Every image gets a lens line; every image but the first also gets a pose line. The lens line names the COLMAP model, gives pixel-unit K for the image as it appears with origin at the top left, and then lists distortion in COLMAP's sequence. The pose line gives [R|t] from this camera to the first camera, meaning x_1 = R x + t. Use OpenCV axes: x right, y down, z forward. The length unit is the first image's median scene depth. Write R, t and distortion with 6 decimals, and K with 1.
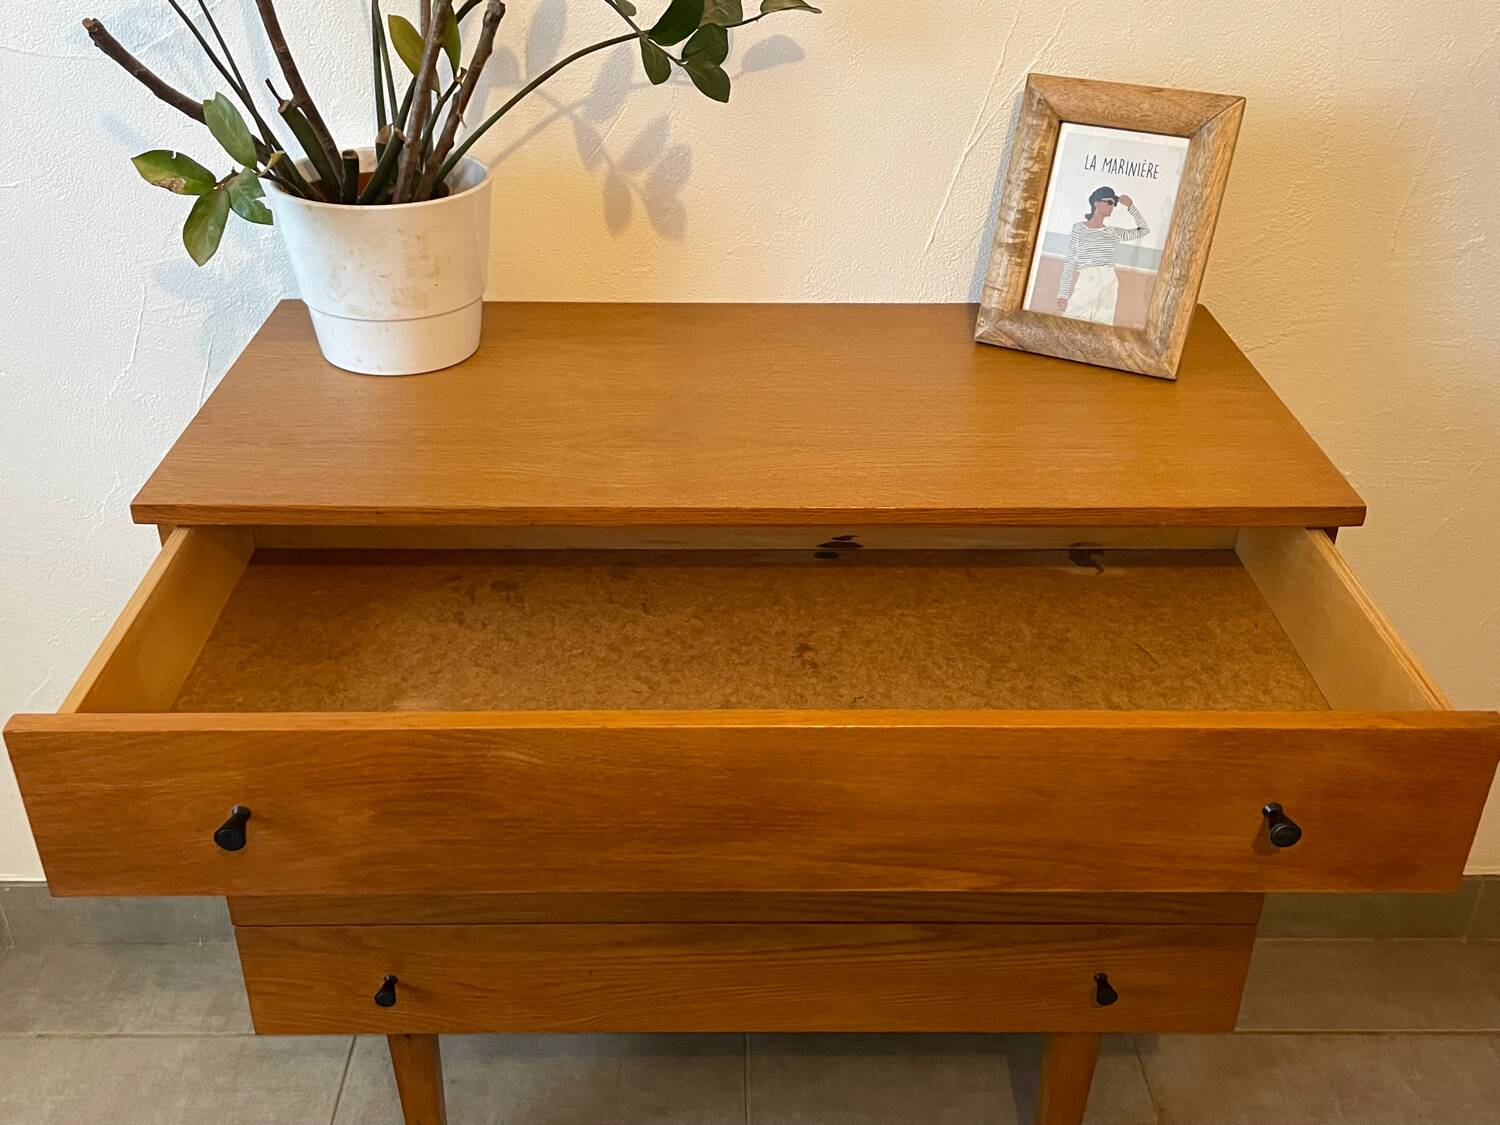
lens RADIAL K [[1485.8, 0, 735.0], [0, 1485.8, 554.6], [0, 0, 1]] dist [0.045399, 0.000000]
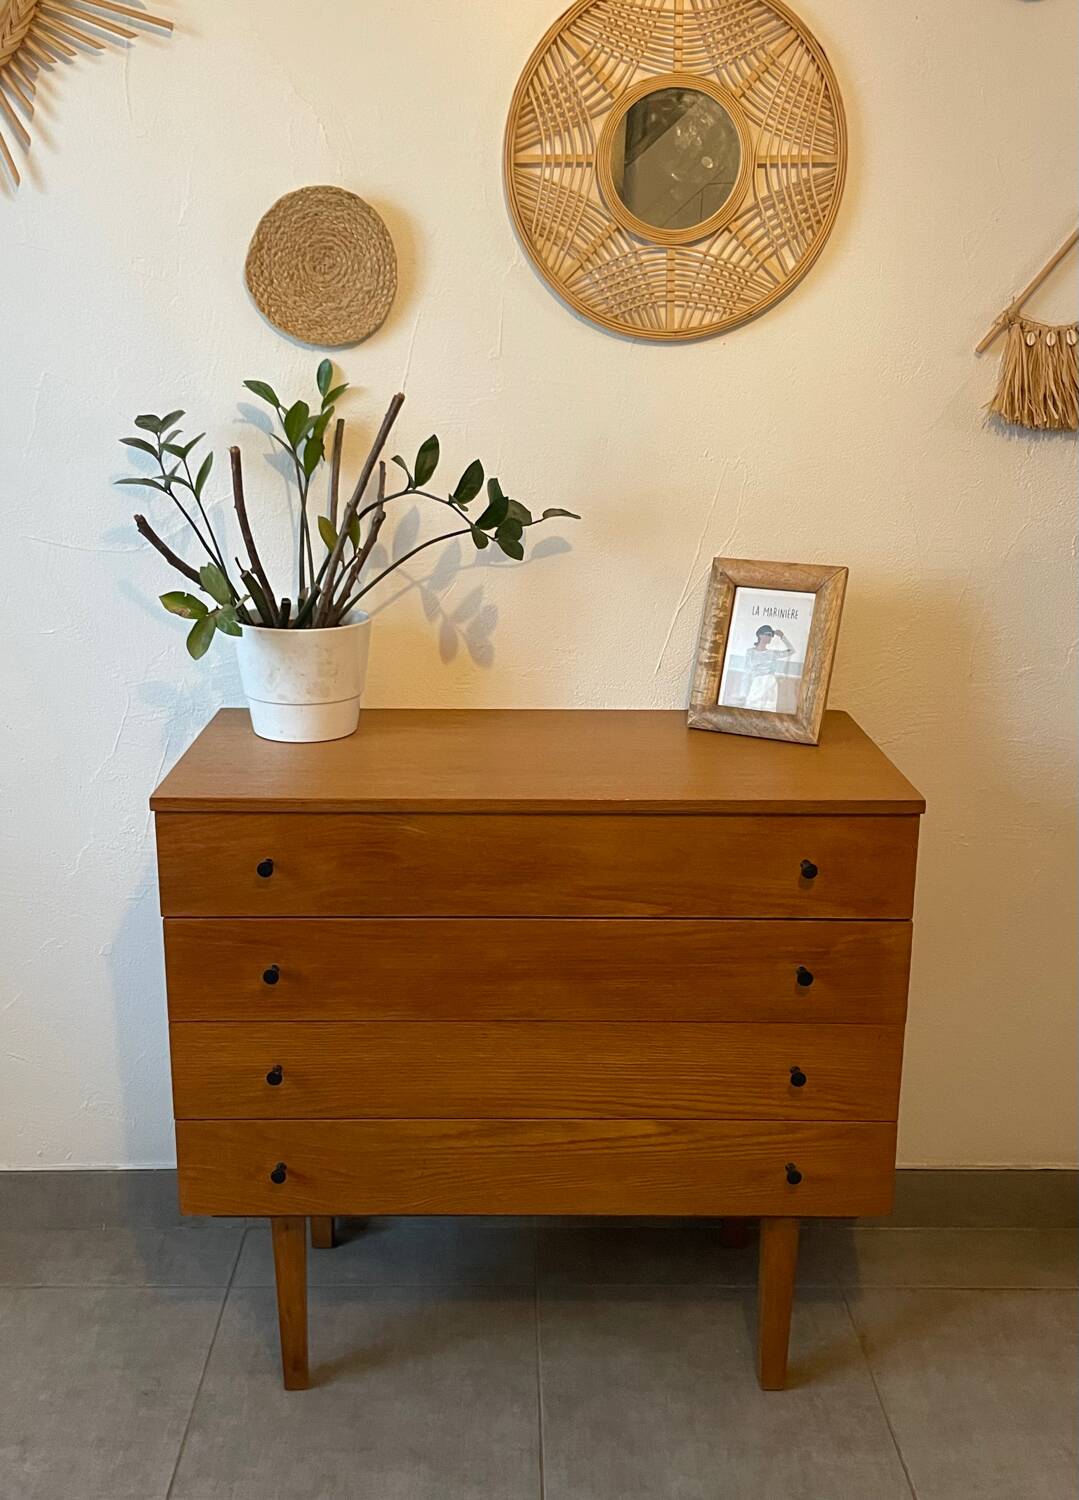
lens RADIAL K [[1483.4, 0, 516.1], [0, 1483.4, 730.7], [0, 0, 1]] dist [0.050728, 0.000000]
pose [[0.999980, -0.000969, -0.006321, -0.001589], [-0.000699, 0.966000, -0.258542, 0.255305], [0.006357, 0.258541, 0.965979, -0.457071]]
